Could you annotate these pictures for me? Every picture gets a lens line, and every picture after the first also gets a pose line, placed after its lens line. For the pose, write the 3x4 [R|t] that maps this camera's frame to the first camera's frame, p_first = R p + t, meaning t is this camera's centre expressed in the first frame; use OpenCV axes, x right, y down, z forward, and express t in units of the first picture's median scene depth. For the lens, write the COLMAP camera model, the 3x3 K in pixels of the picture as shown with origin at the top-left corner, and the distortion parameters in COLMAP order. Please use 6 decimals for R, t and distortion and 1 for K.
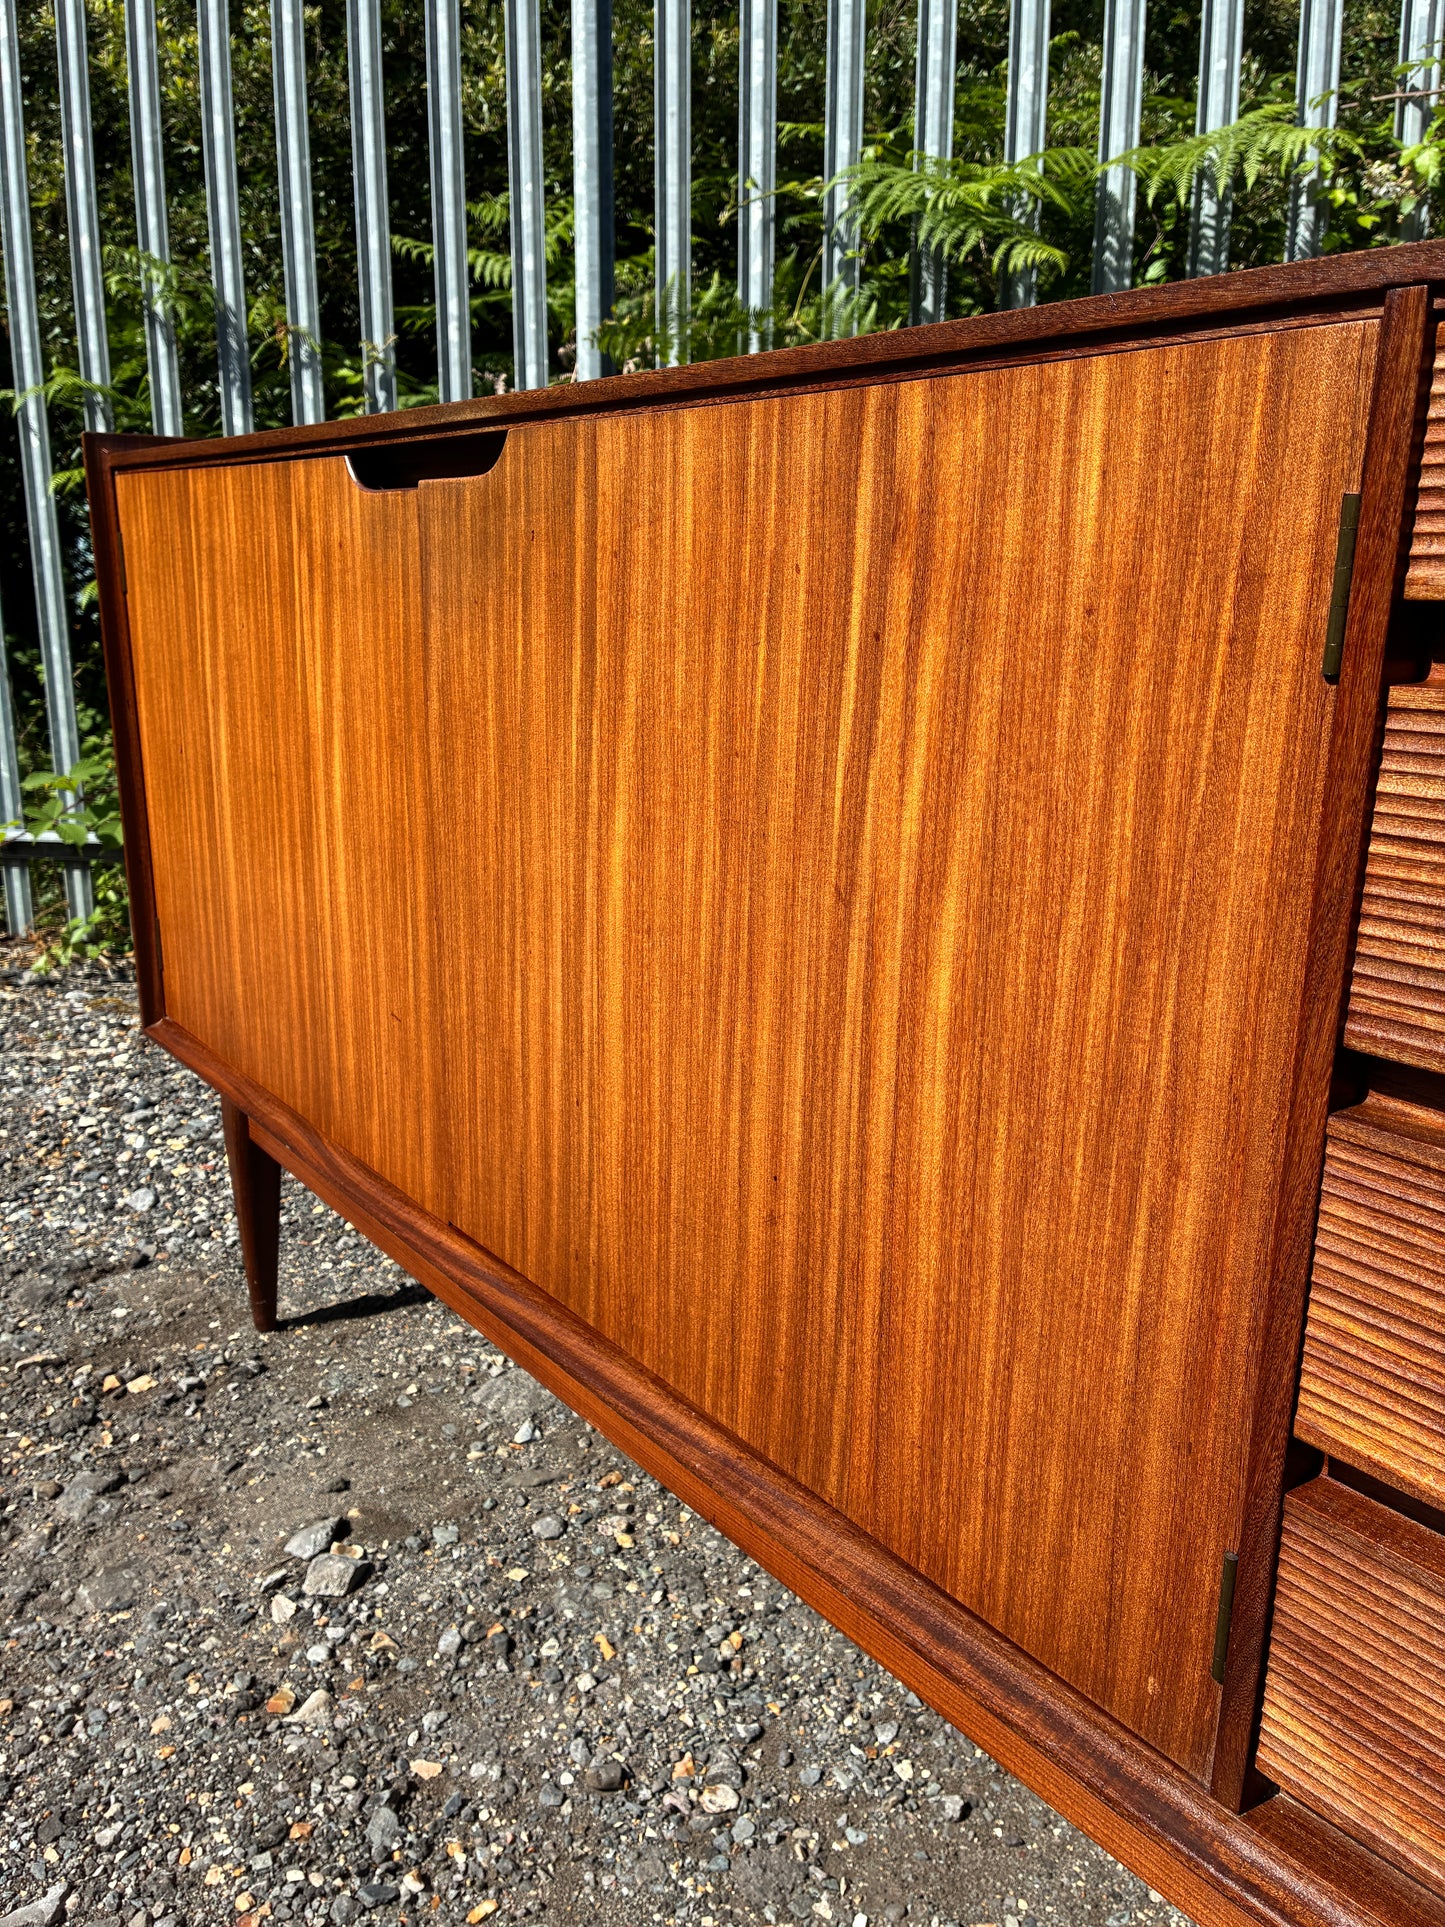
lens RADIAL K [[1469.3, 0, 724.3], [0, 1469.3, 954.1], [0, 0, 1]] dist [0.082065, -0.125254]
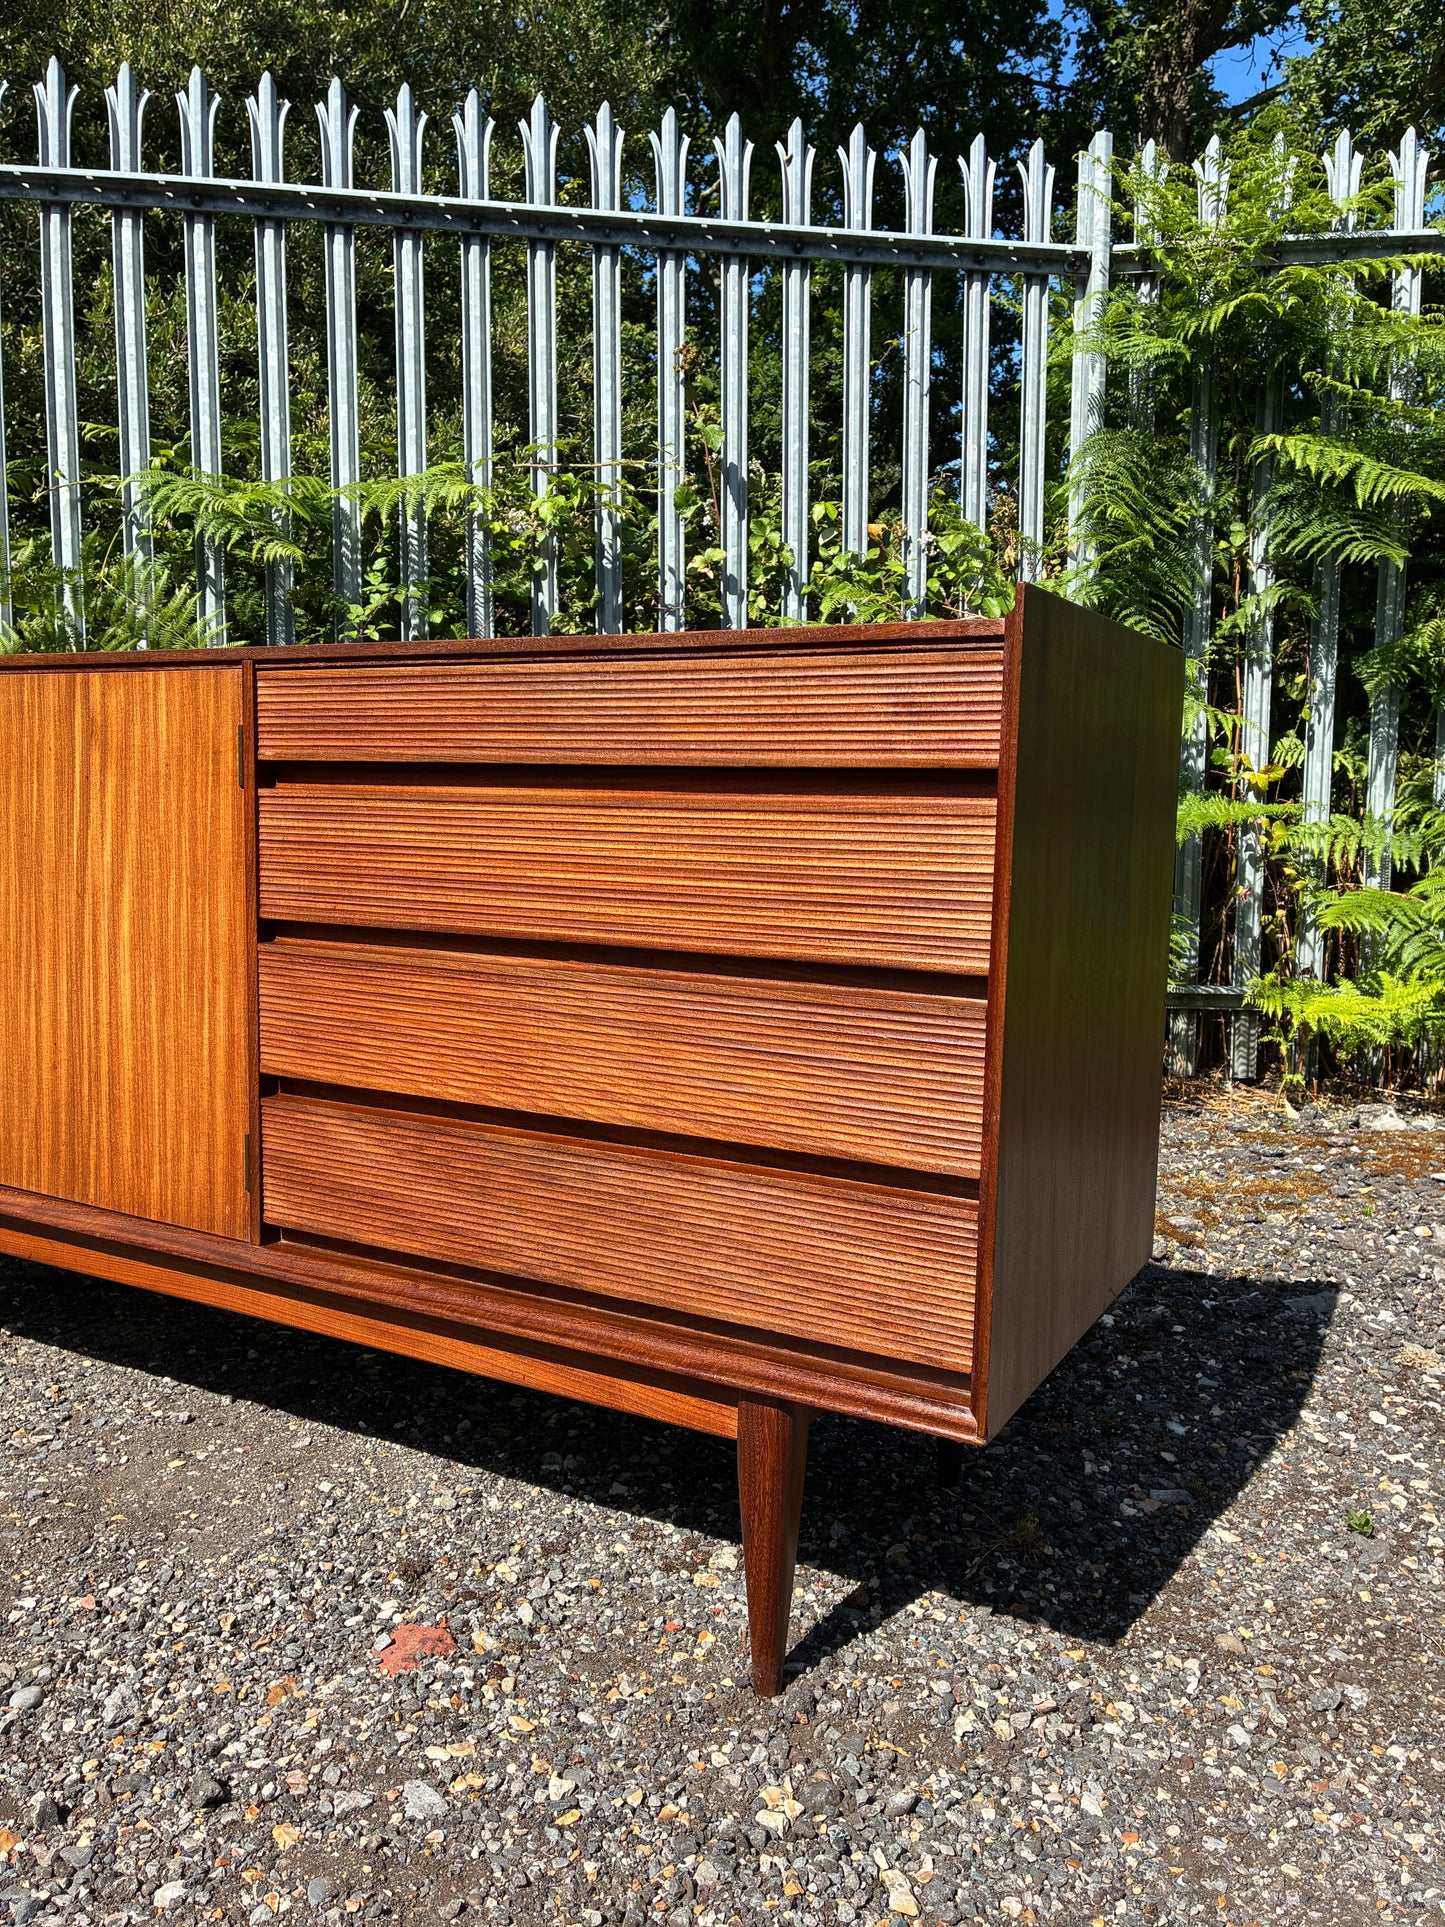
lens RADIAL K [[1460.8, 0, 724.4], [0, 1460.8, 960.7], [0, 0, 1]] dist [0.061571, -0.083479]
pose [[0.916167, -0.036336, 0.399146, 0.052104], [0.088809, 0.989531, -0.113763, 0.250101], [-0.390833, 0.139674, 0.909803, -0.861295]]
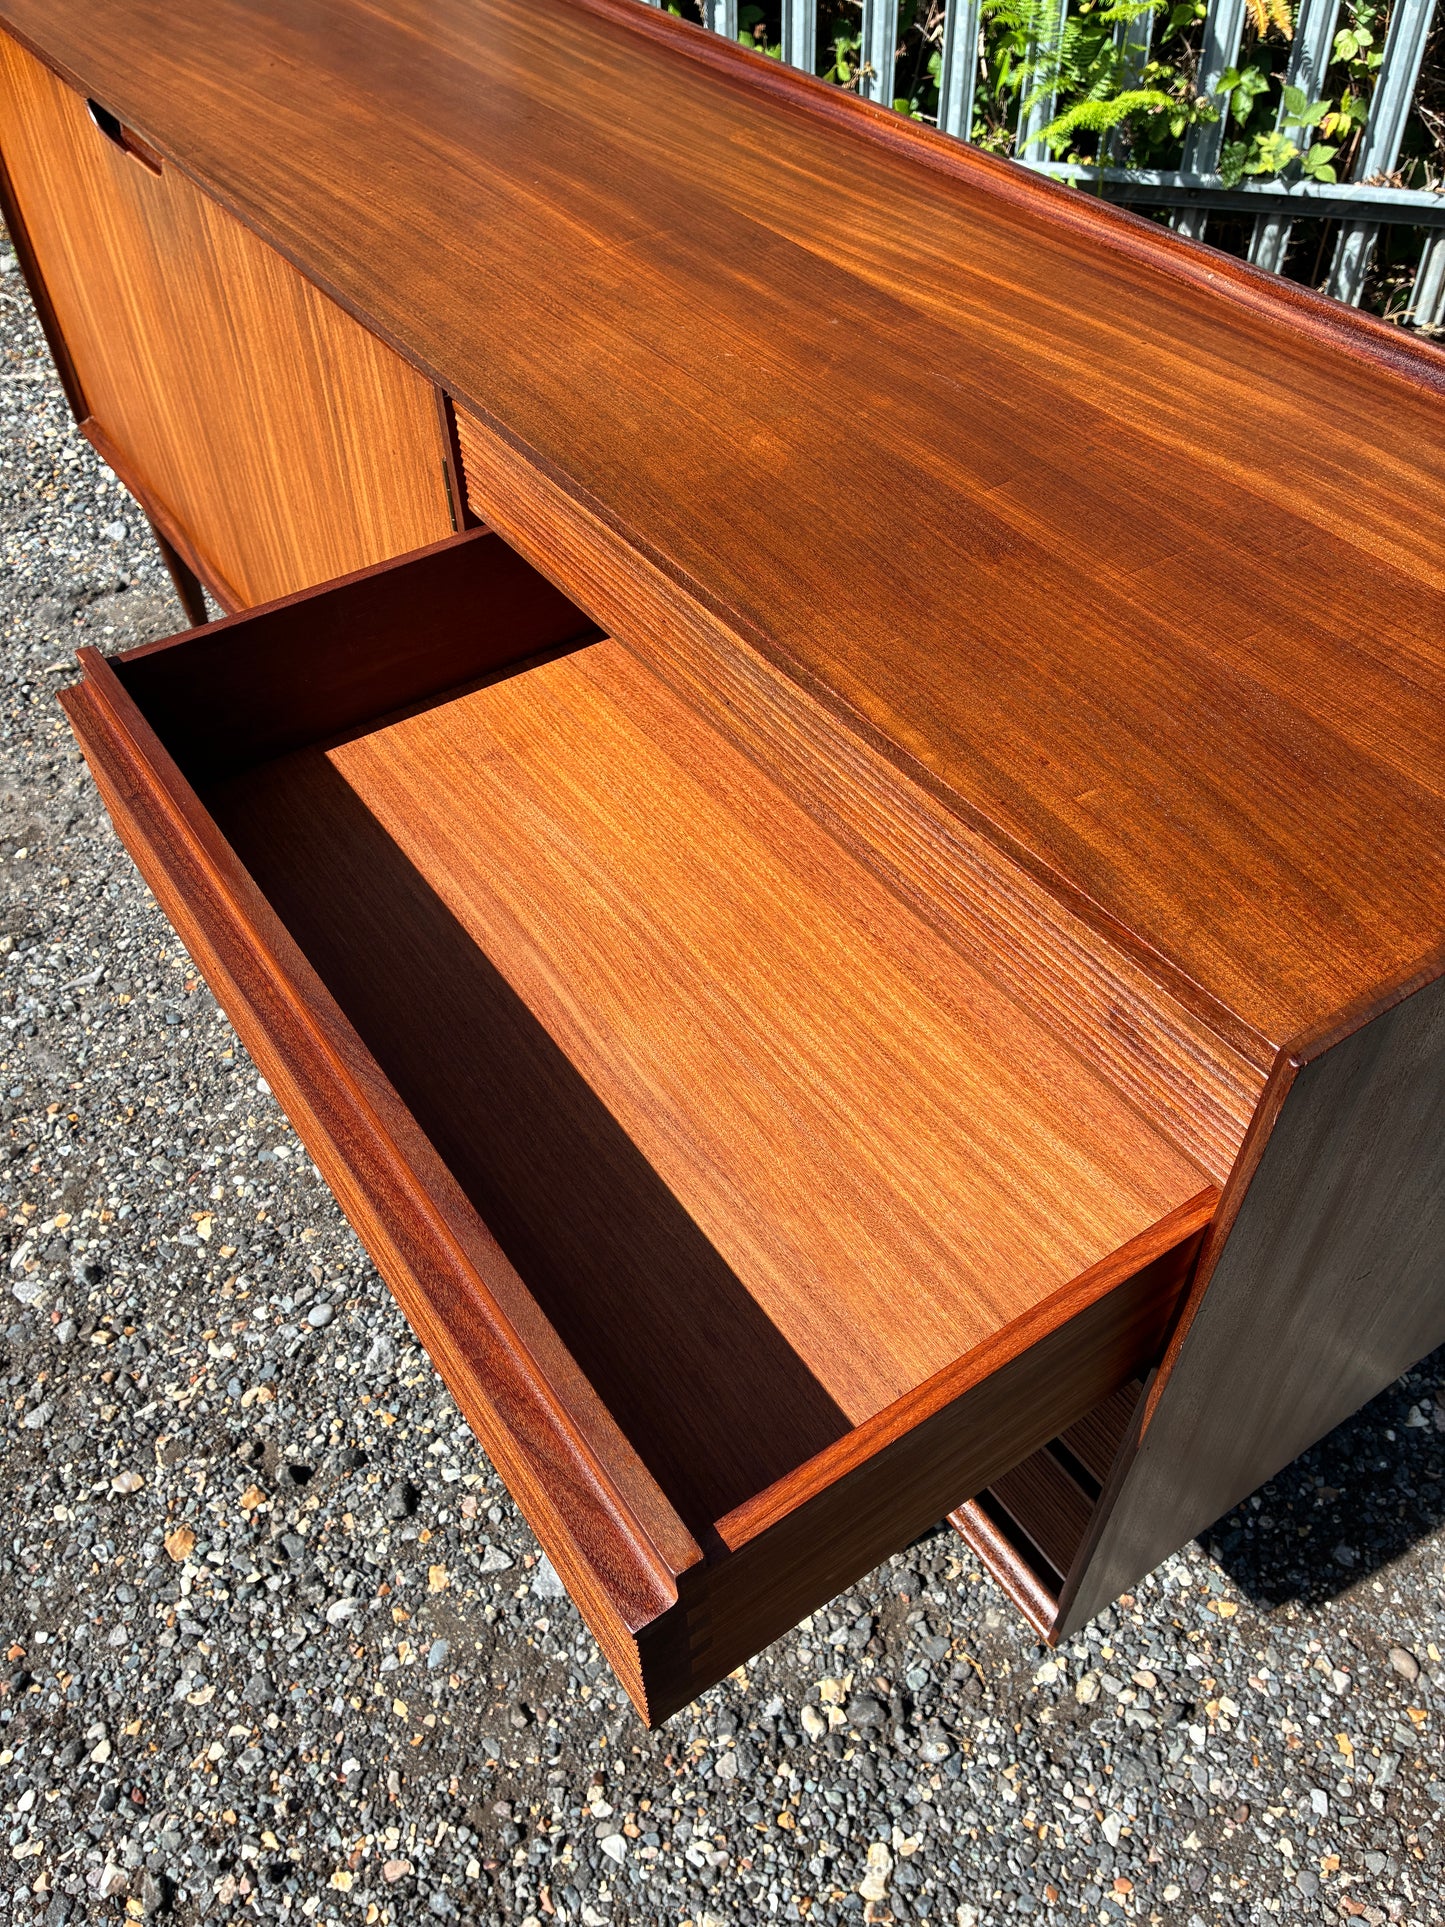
lens RADIAL K [[1475.0, 0, 722.7], [0, 1475.0, 964.6], [0, 0, 1]] dist [0.028428, -0.014954]
pose [[0.997764, 0.026886, -0.061184, 0.435660], [0.009855, 0.846307, 0.532605, -0.371556], [0.066100, -0.532017, 0.844149, -0.548361]]
